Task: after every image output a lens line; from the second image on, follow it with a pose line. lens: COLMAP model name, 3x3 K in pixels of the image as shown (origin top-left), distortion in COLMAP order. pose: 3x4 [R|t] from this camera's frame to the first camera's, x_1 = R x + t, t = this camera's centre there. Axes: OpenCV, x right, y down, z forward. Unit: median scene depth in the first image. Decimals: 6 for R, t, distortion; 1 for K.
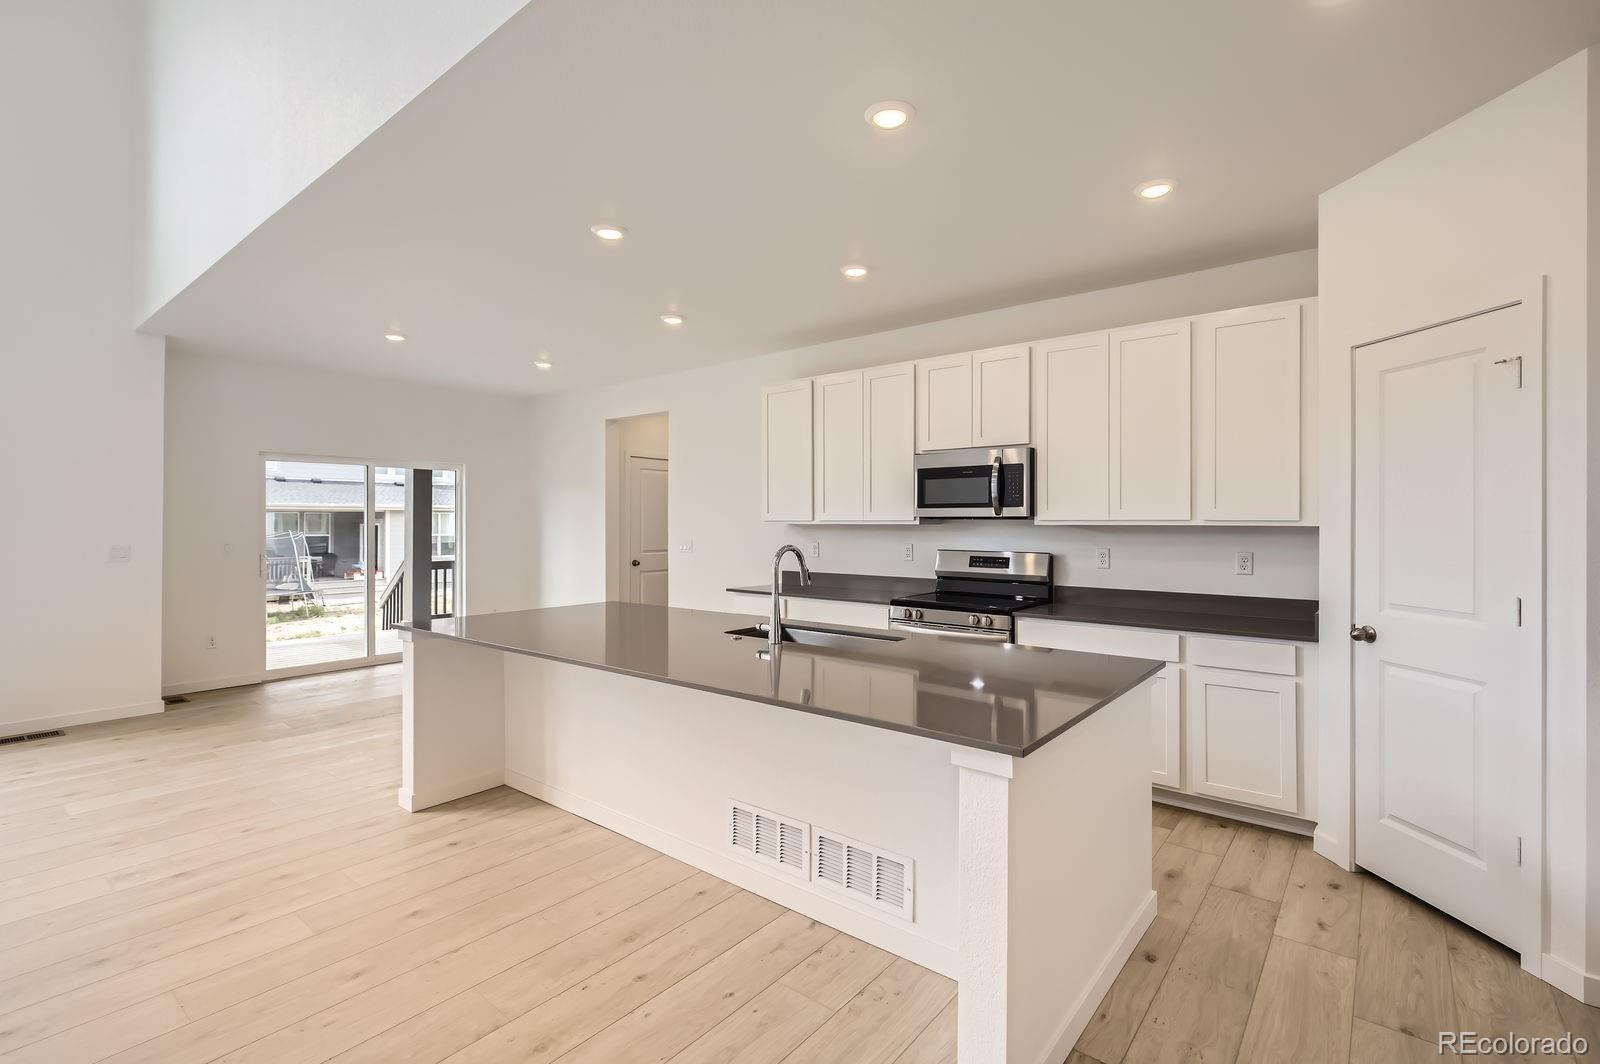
lens RADIAL K [[723.5, 0, 804.2], [0, 723.5, 523.6], [0, 0, 1]] dist [0.000059, -0.000189]
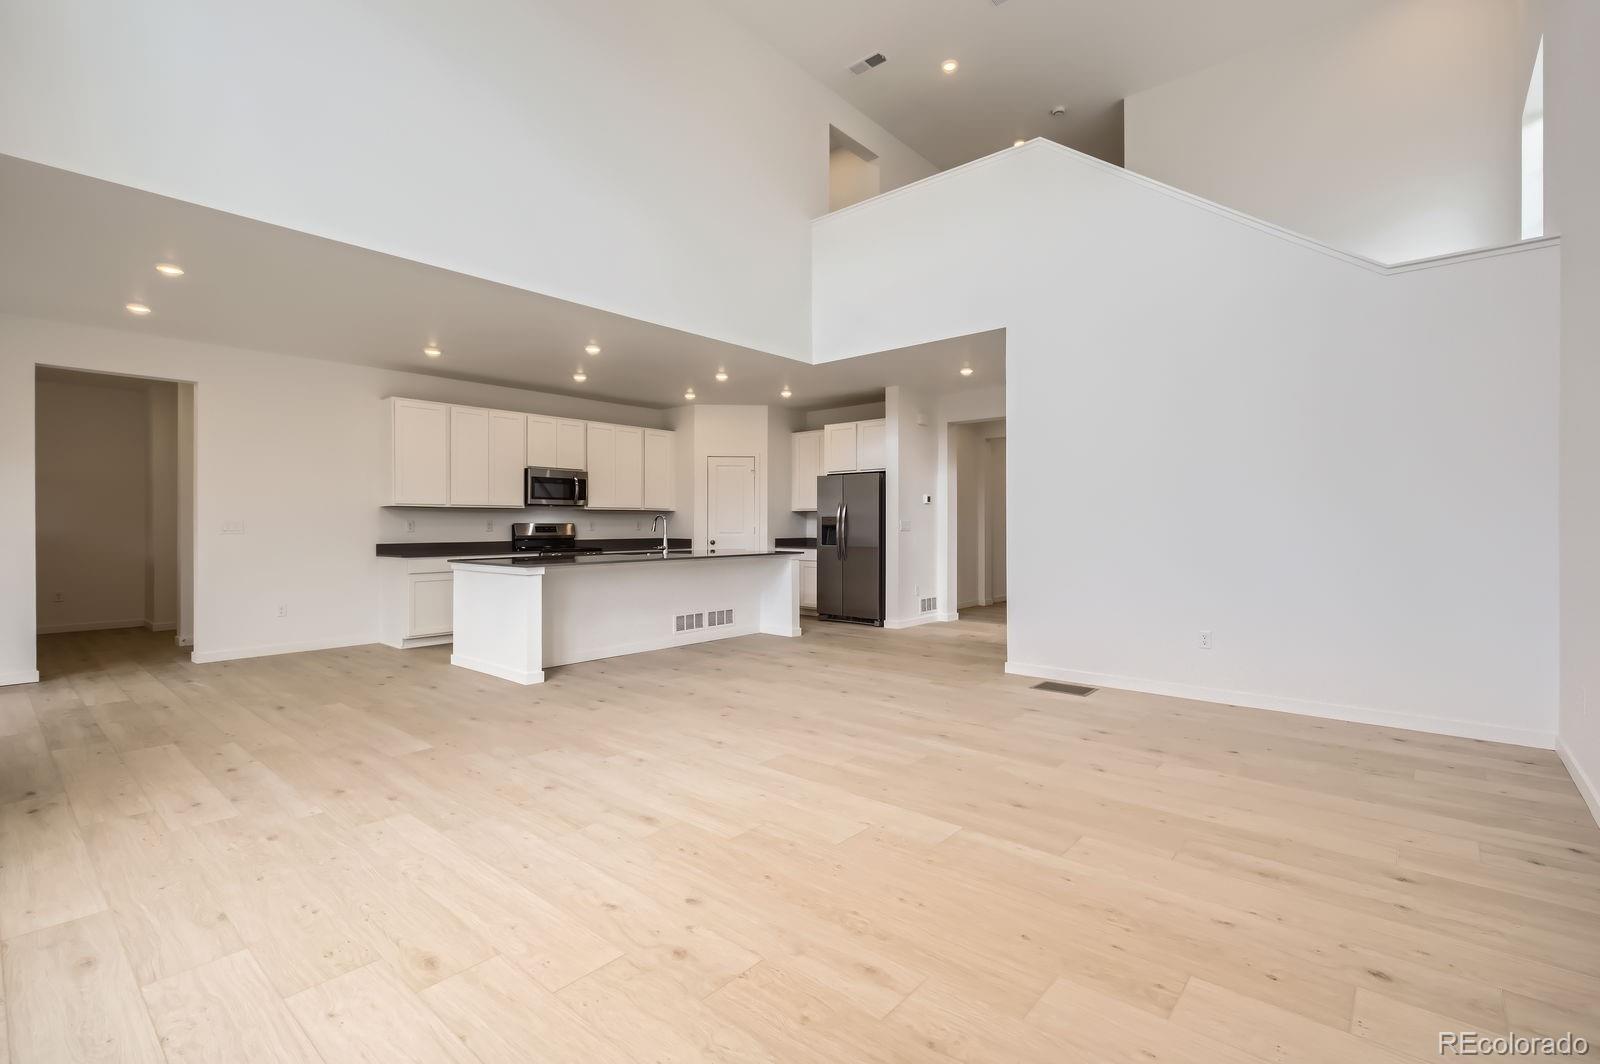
lens RADIAL K [[723.5, 0, 804.2], [0, 723.5, 523.6], [0, 0, 1]] dist [0.000059, -0.000189]
pose [[0.030193, 0.002369, 0.999541, -1.637031], [0.003201, 0.999992, -0.002466, 0.046966], [-0.999539, 0.003274, 0.030185, 0.301670]]
